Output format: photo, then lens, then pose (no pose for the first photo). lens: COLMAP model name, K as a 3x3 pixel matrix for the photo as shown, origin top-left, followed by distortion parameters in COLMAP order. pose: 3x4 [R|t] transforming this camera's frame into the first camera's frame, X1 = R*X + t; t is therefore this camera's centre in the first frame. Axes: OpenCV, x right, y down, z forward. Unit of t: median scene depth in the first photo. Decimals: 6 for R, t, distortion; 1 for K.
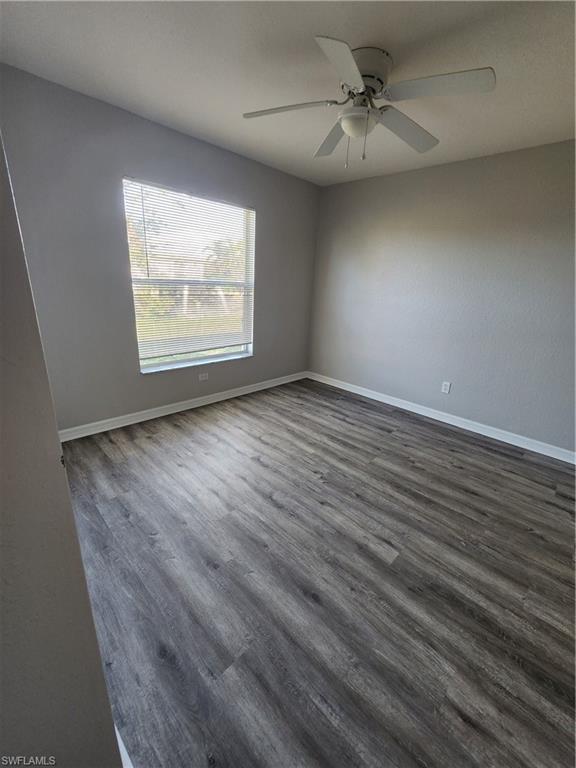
lens RADIAL K [[309.3, 0, 288.0], [0, 309.3, 384.0], [0, 0, 1]] dist [-0.007288, 0.000184]
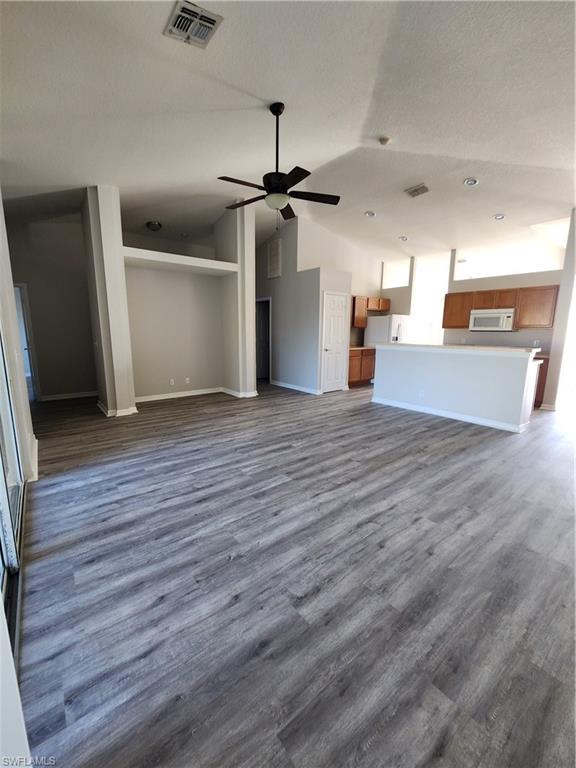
lens RADIAL K [[309.3, 0, 288.0], [0, 309.3, 384.0], [0, 0, 1]] dist [-0.007288, 0.000184]
pose [[0.116015, -0.211256, 0.970521, -0.653092], [0.287687, 0.942382, 0.170741, -0.240588], [-0.950672, 0.259398, 0.170106, 0.496020]]
